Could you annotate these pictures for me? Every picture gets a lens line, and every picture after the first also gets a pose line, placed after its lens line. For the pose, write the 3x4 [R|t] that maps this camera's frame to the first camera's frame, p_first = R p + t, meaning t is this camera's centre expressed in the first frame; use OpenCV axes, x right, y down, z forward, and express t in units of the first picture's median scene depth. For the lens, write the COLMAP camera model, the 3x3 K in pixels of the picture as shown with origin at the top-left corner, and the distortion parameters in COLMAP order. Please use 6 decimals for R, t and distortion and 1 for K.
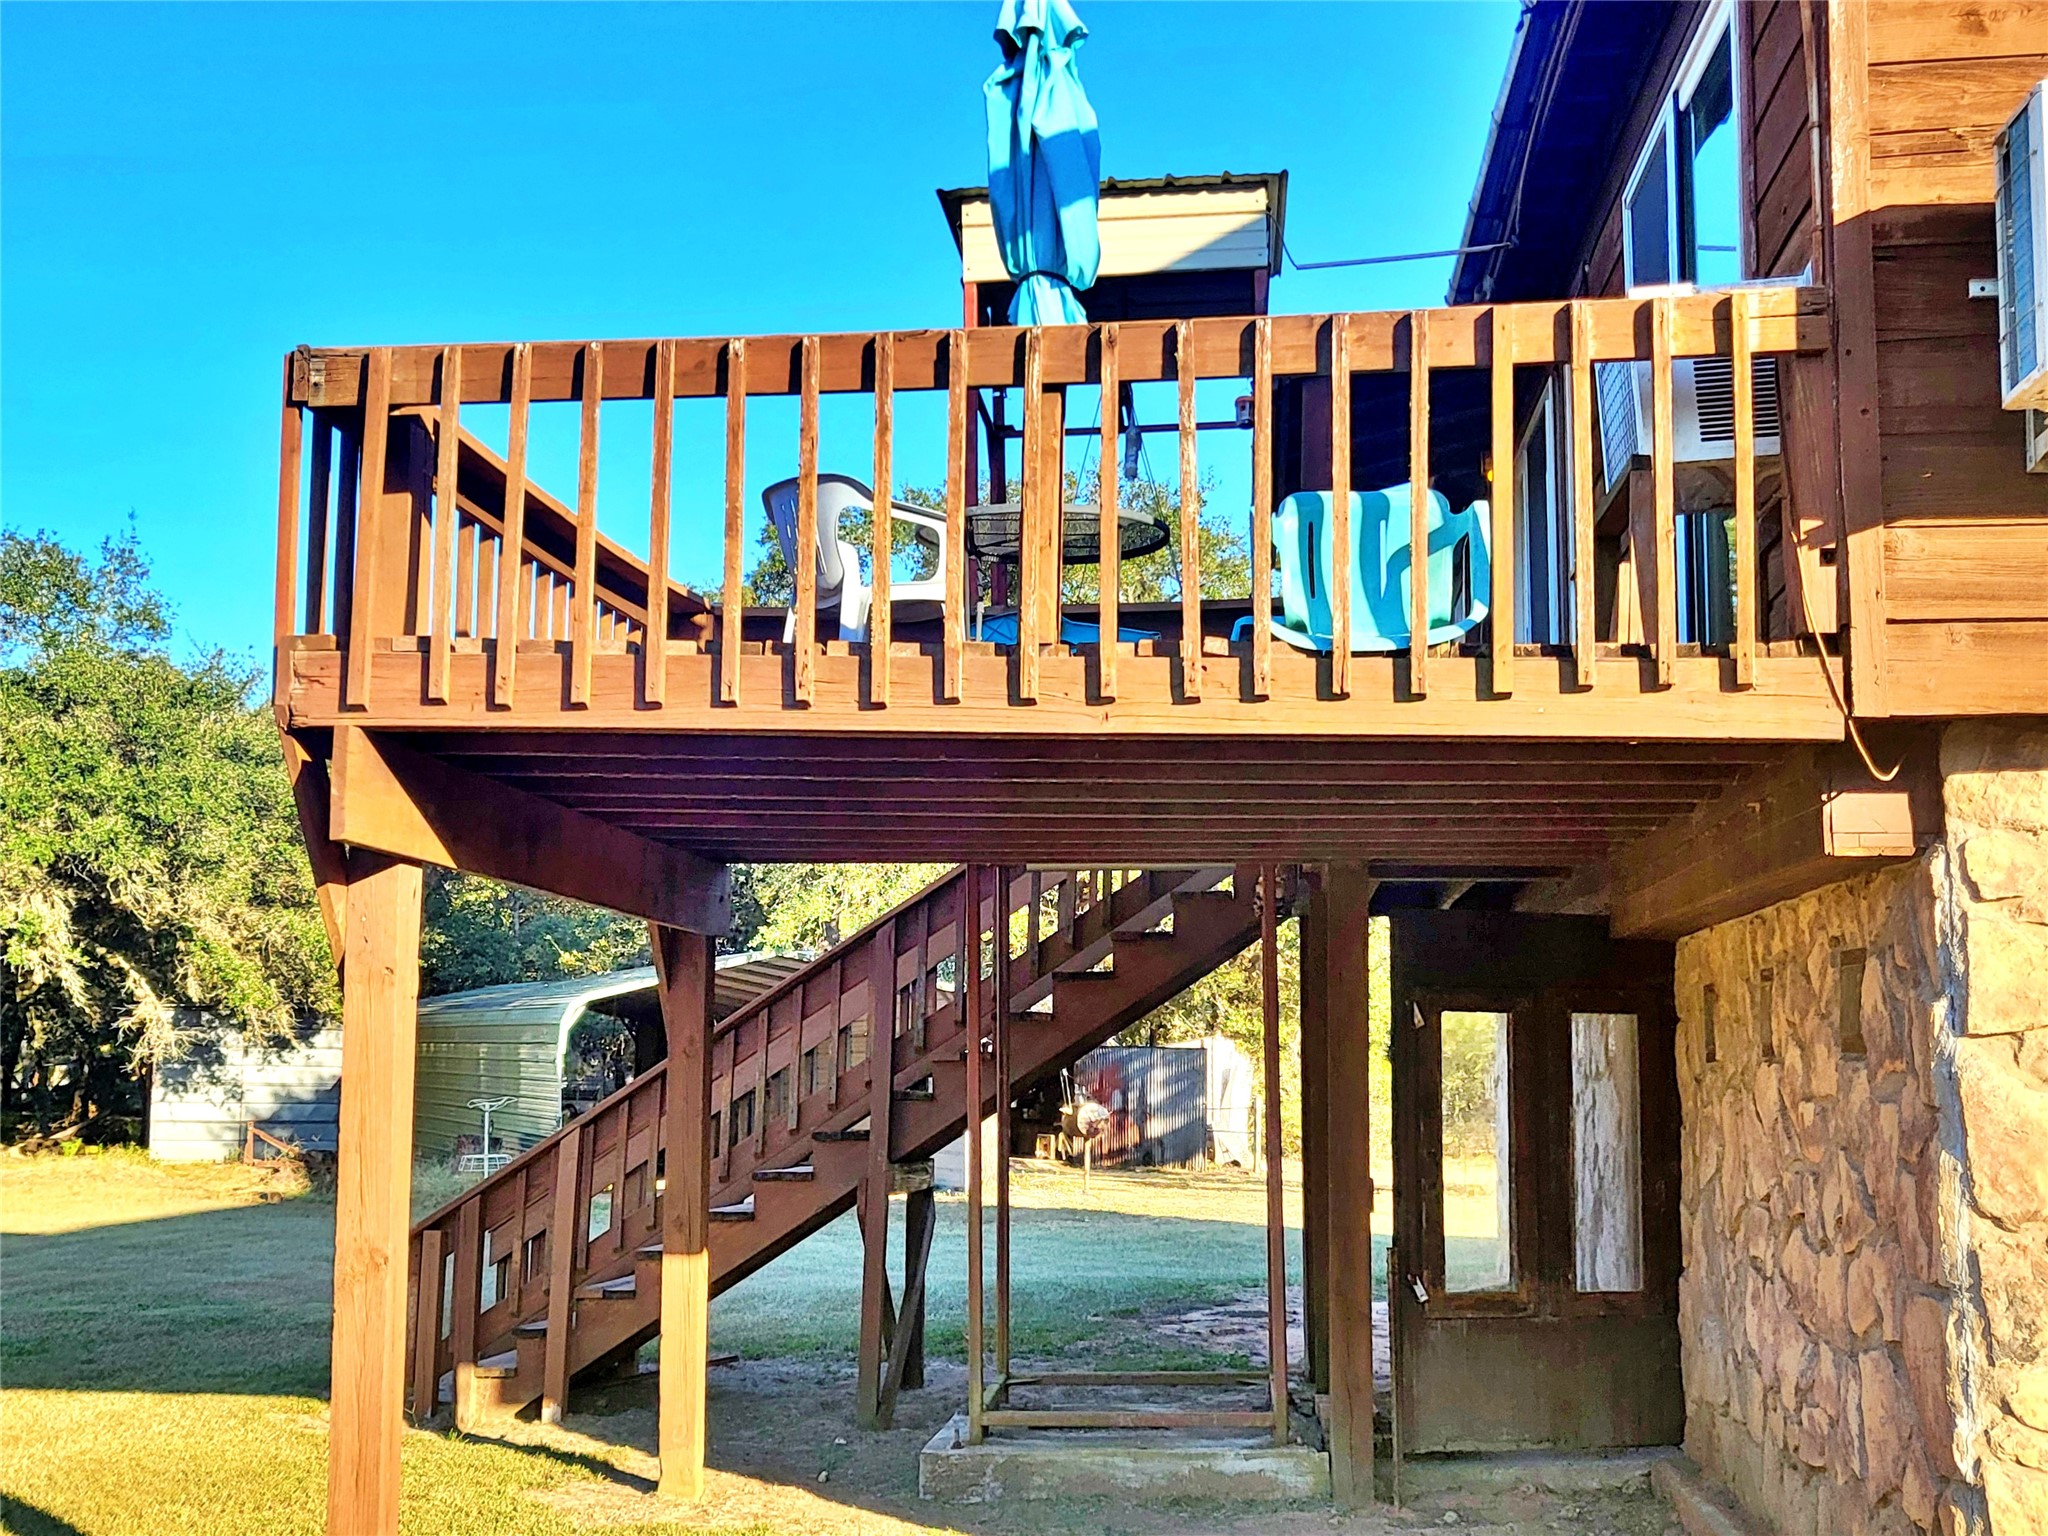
lens RADIAL K [[2318.5, 0, 1024.0], [0, 2318.5, 768.0], [0, 0, 1]] dist [-0.085282, -0.004637]
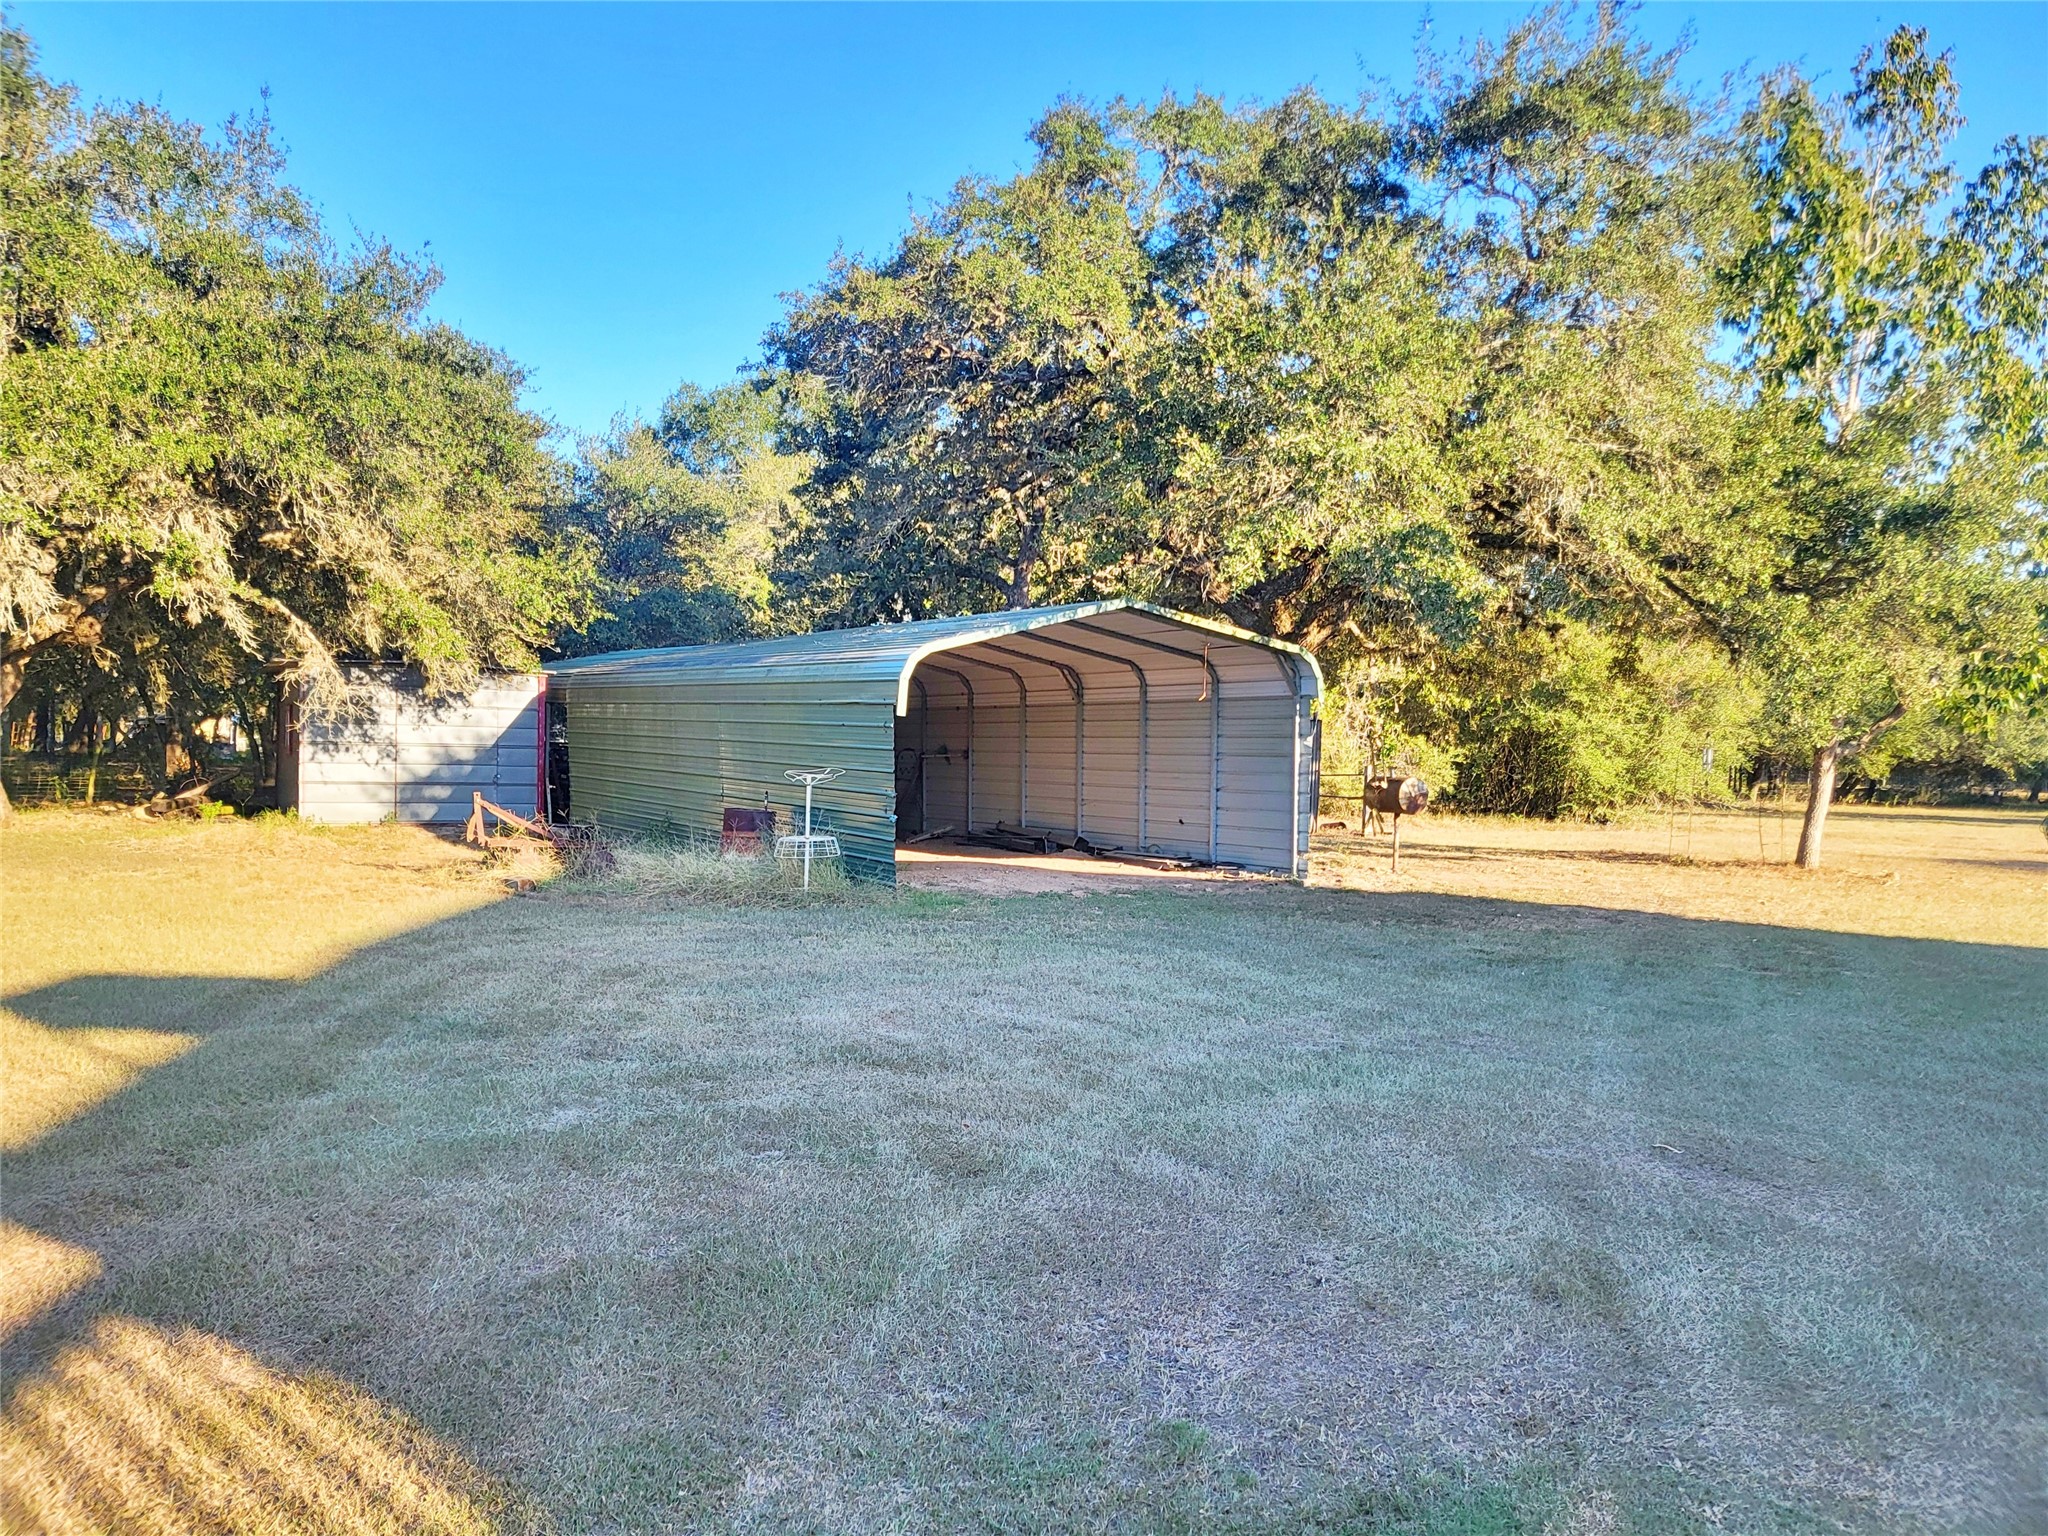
lens RADIAL K [[1554.5, 0, 1024.0], [0, 1554.5, 768.0], [0, 0, 1]] dist [-0.000428, -0.002027]
pose [[0.991150, 0.012585, 0.132149, -0.190653], [-0.032587, 0.988101, 0.150316, 0.047368], [-0.128684, -0.153293, 0.979766, 0.370729]]
